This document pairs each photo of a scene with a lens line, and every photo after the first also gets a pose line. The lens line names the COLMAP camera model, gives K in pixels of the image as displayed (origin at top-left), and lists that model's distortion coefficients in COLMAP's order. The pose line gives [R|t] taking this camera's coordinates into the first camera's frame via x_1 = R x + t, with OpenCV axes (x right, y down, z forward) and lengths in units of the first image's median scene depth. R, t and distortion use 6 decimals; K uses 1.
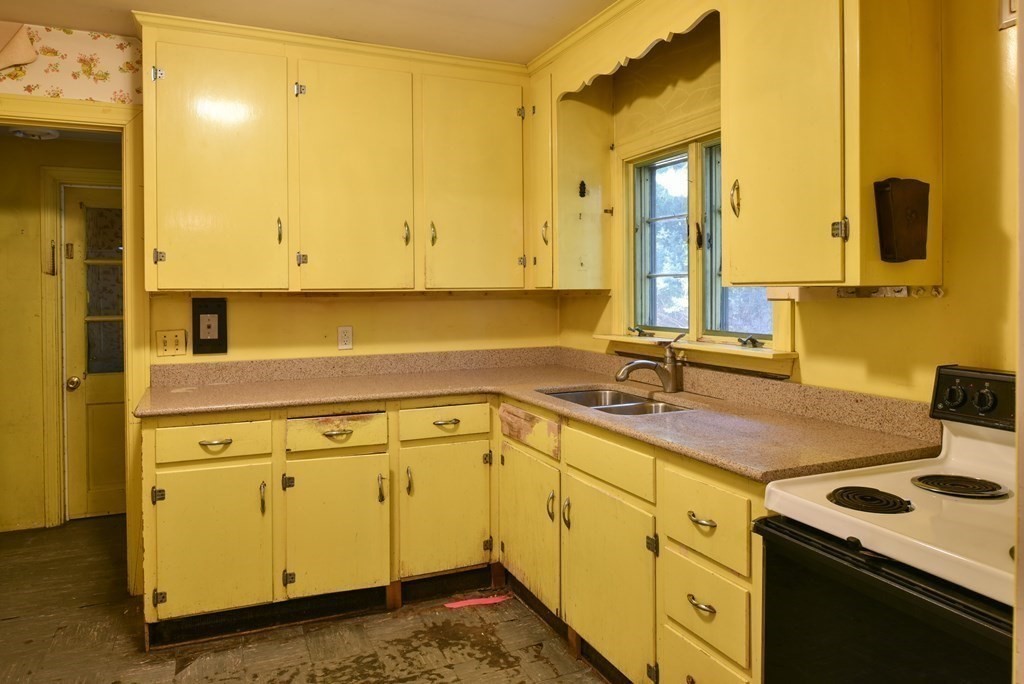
lens RADIAL K [[700.2, 0, 512.9], [0, 700.2, 294.6], [0, 0, 1]] dist [-0.008769, -0.003015]
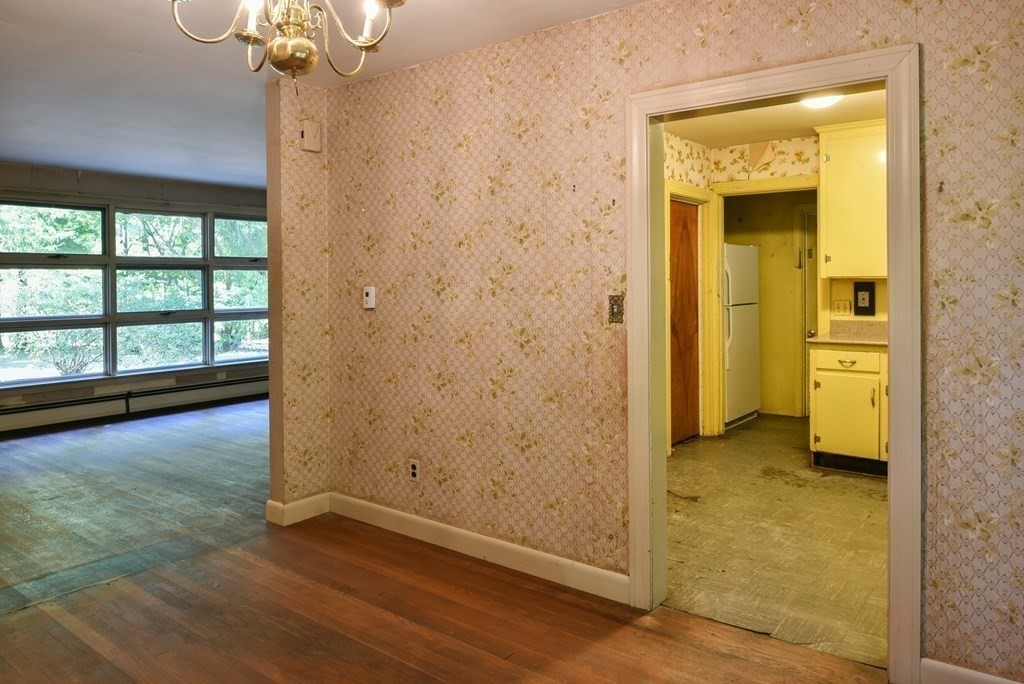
lens RADIAL K [[700.2, 0, 512.9], [0, 700.2, 294.6], [0, 0, 1]] dist [-0.008769, -0.003015]
pose [[0.469953, 0.021553, -0.882428, 0.657927], [-0.005185, 0.999752, 0.021657, 0.003521], [0.882676, -0.005602, 0.469948, -0.530632]]
